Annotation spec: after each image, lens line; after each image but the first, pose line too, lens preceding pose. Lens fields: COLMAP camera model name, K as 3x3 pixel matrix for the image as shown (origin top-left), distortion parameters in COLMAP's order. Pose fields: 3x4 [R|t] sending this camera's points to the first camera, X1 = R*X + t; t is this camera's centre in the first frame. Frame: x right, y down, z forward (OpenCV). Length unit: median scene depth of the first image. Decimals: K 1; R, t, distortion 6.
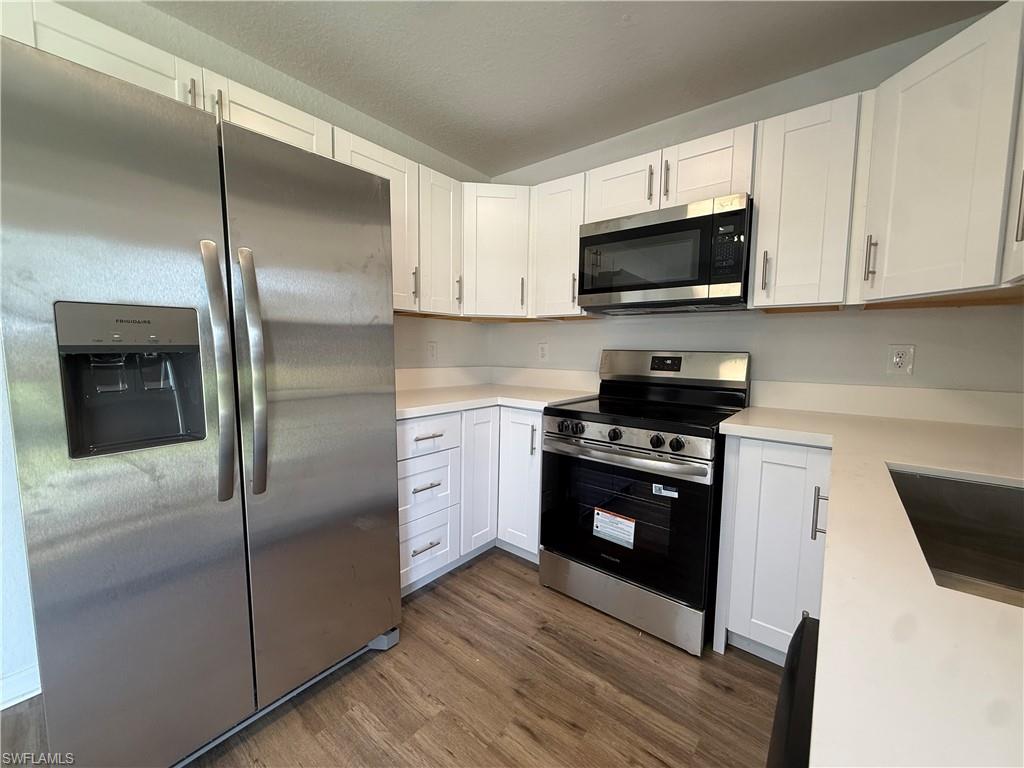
lens RADIAL K [[408.2, 0, 508.1], [0, 408.2, 382.1], [0, 0, 1]] dist [-0.000818, 0.000890]
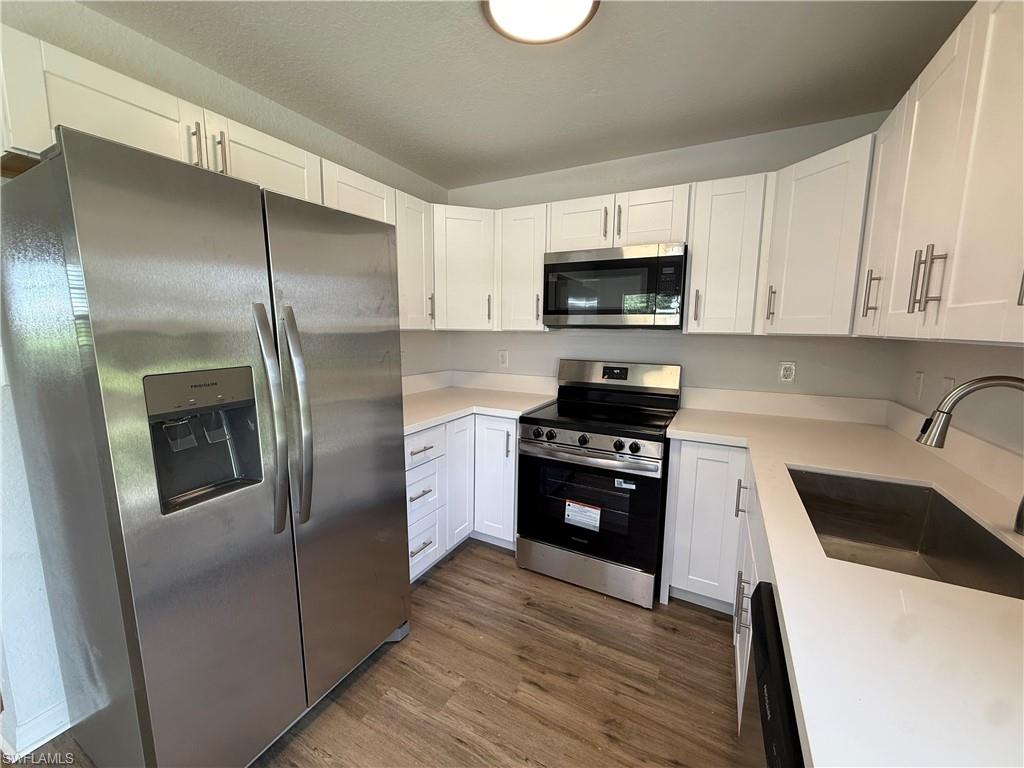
lens RADIAL K [[408.2, 0, 508.1], [0, 408.2, 382.6], [0, 0, 1]] dist [-0.000818, 0.000890]
pose [[0.980933, -0.030134, 0.191996, -0.194281], [0.019875, 0.998281, 0.055140, -0.117794], [-0.193328, -0.050273, 0.979845, -0.135906]]
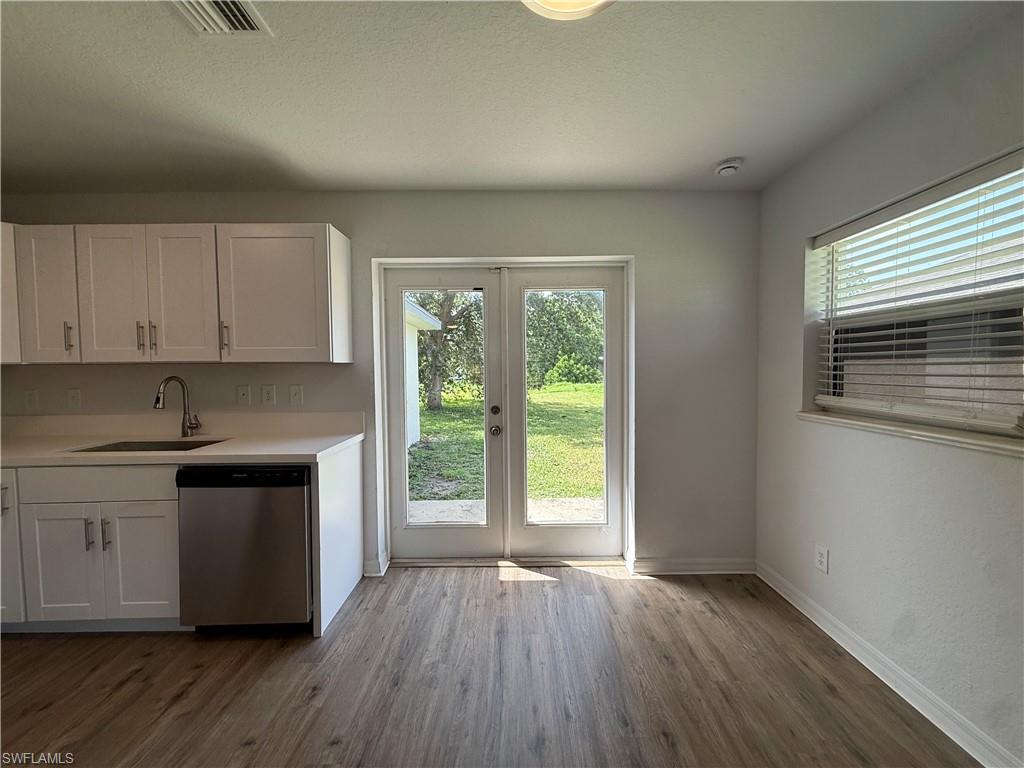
lens RADIAL K [[408.2, 0, 510.1], [0, 408.2, 382.8], [0, 0, 1]] dist [-0.000818, 0.000890]
pose [[-0.636418, -0.034475, 0.770574, -1.289242], [0.067765, 0.992639, 0.100377, -0.122169], [-0.768362, 0.116099, -0.629397, 0.293020]]
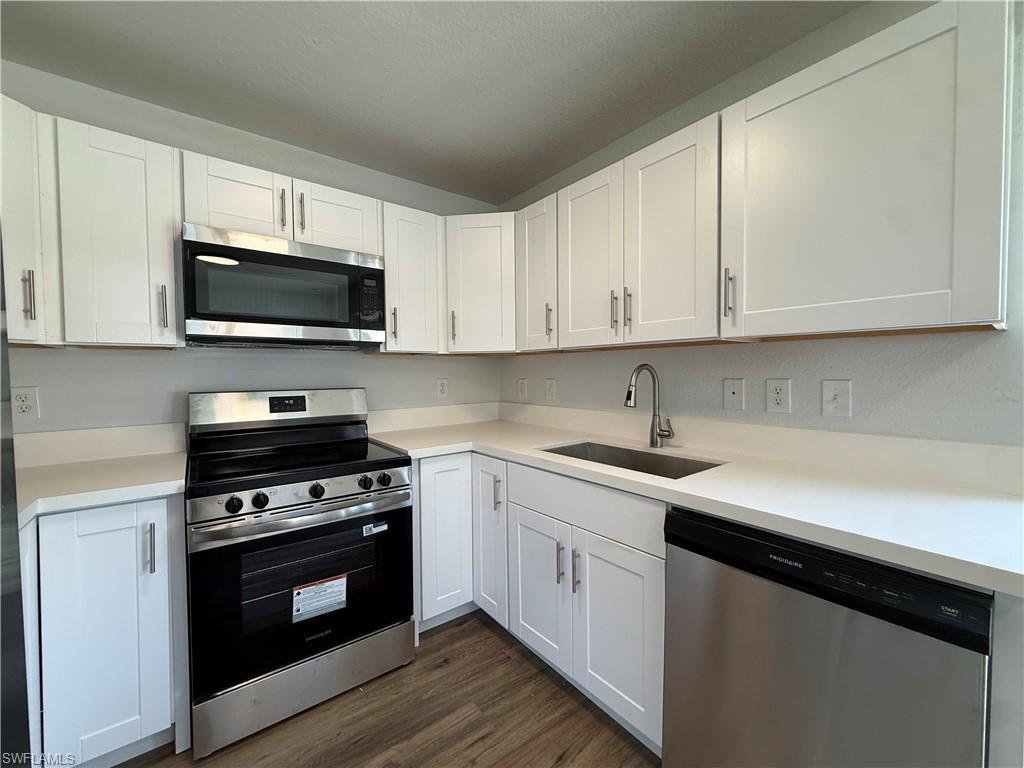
lens RADIAL K [[408.2, 0, 509.2], [0, 408.2, 383.1], [0, 0, 1]] dist [-0.000818, 0.000890]
pose [[0.223442, -0.041898, 0.973816, -0.520526], [0.093703, 0.995372, 0.021325, -0.086130], [-0.970203, 0.086485, 0.226334, 0.405198]]
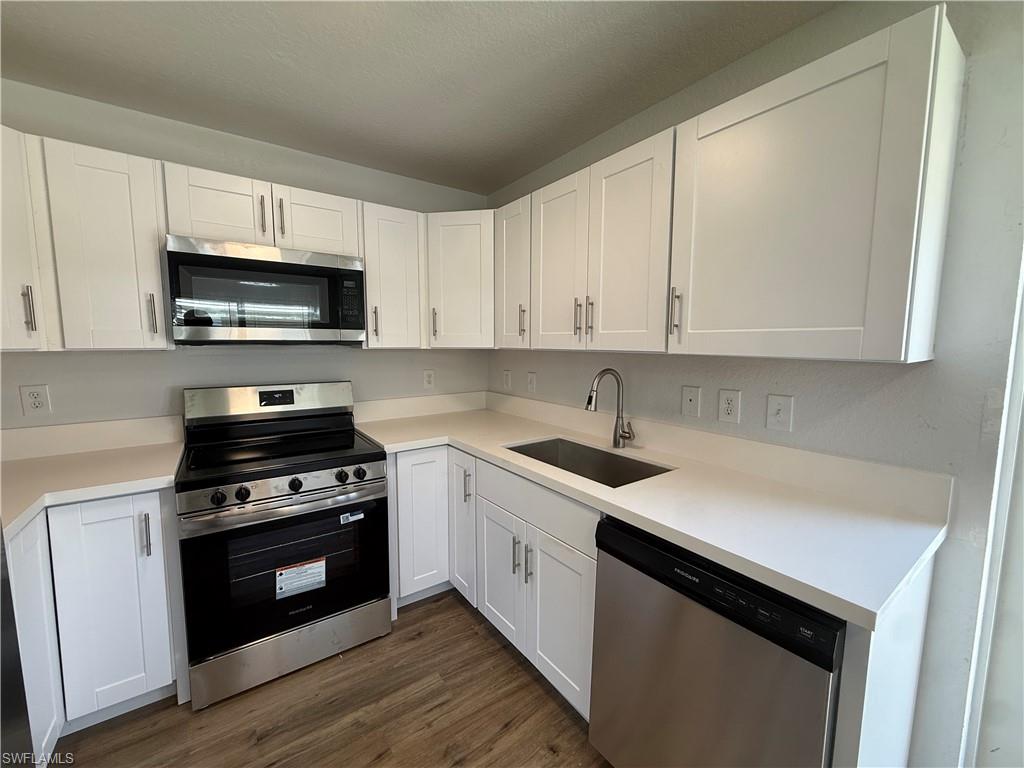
lens RADIAL K [[408.2, 0, 509.5], [0, 408.2, 383.4], [0, 0, 1]] dist [-0.000818, 0.000890]
pose [[0.265288, -0.108463, 0.958049, -0.532005], [0.081276, 0.992631, 0.089873, -0.162190], [-0.960738, 0.054024, 0.272149, 0.255945]]
